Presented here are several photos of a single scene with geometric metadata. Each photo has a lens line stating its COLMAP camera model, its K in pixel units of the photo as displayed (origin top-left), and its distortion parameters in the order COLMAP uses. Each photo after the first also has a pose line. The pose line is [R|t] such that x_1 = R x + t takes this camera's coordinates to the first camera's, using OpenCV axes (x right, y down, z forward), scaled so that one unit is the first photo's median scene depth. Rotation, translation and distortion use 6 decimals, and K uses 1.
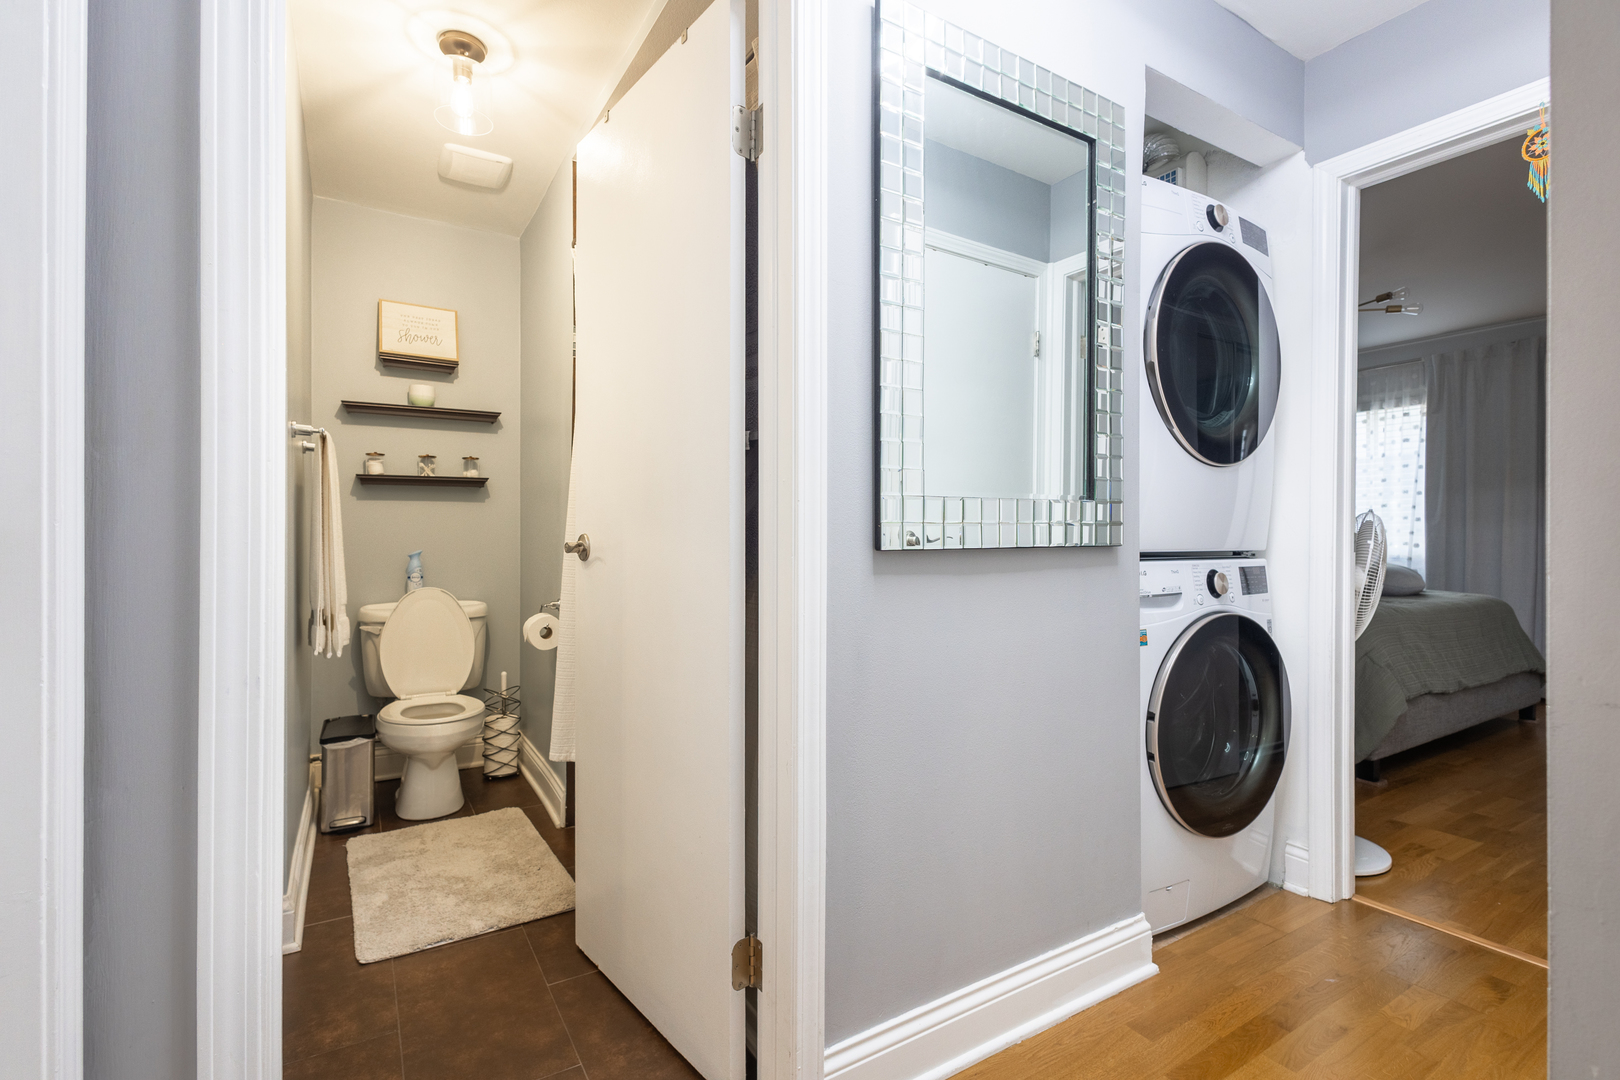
lens RADIAL K [[741.1, 0, 813.8], [0, 741.1, 543.9], [0, 0, 1]] dist [0.010148, -0.003753]
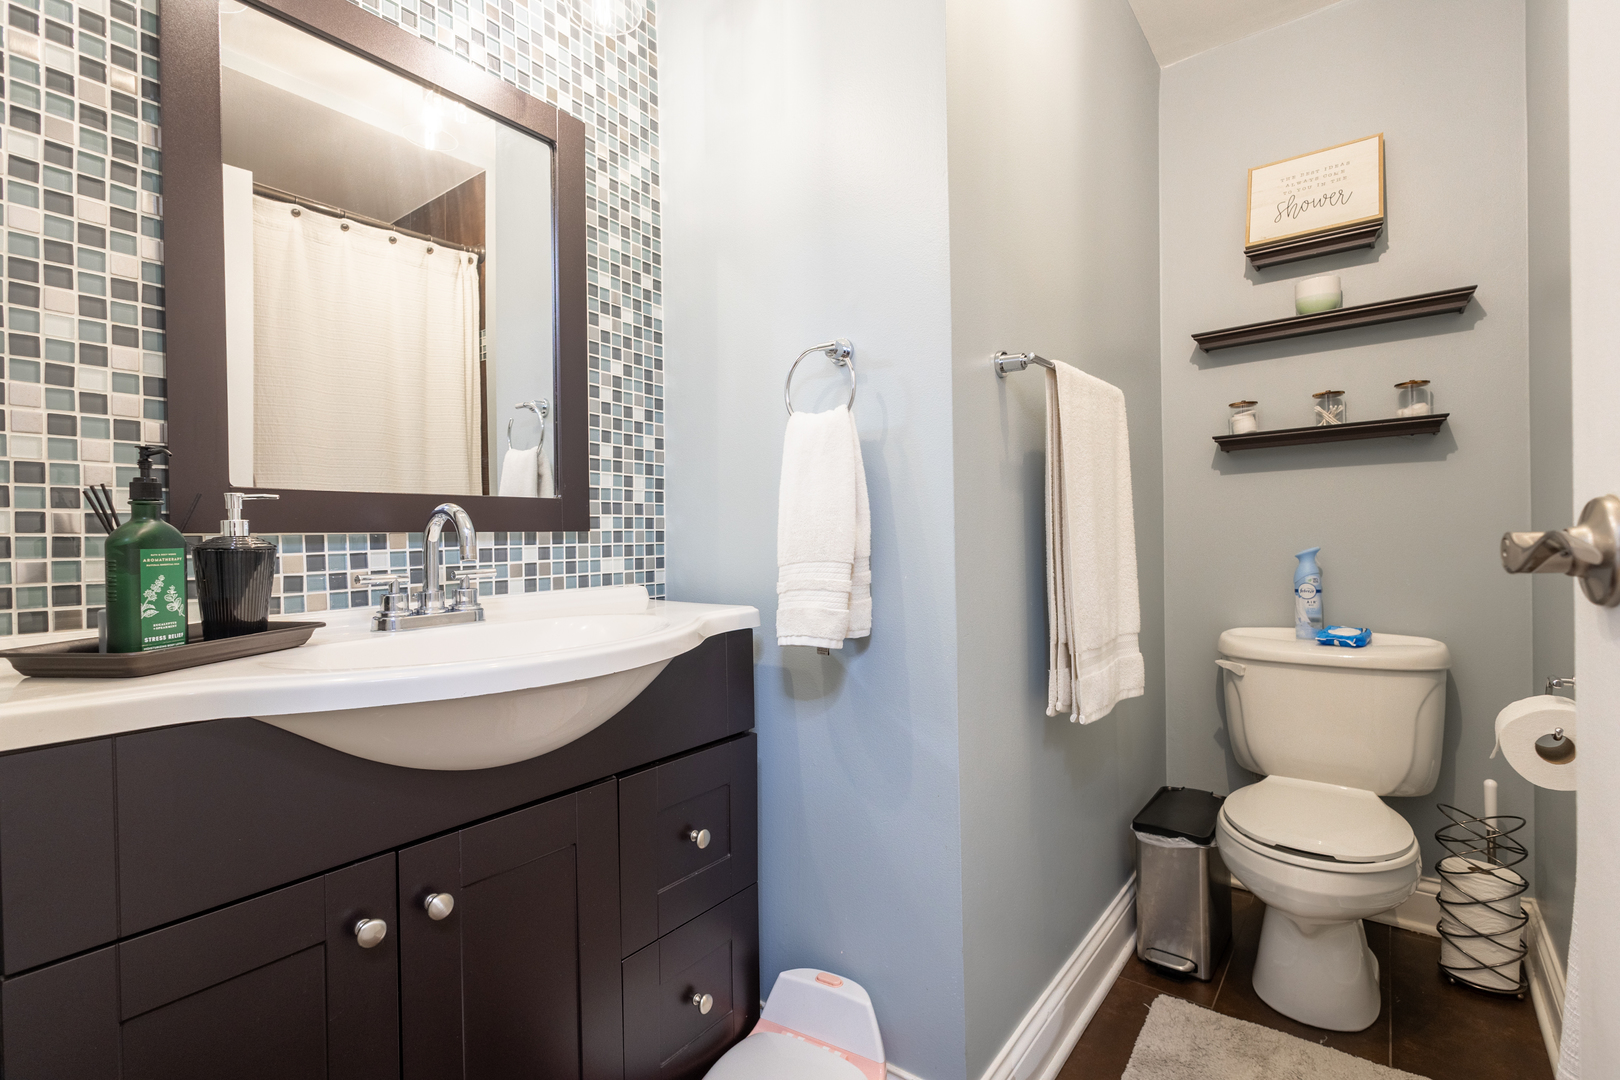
lens RADIAL K [[741.1, 0, 818.7], [0, 741.1, 543.5], [0, 0, 1]] dist [0.010148, -0.003753]
pose [[0.350006, -0.003879, -0.936739, -0.095793], [0.012678, 0.999919, 0.000596, -0.000082], [0.936662, -0.012085, 0.350027, 0.396851]]
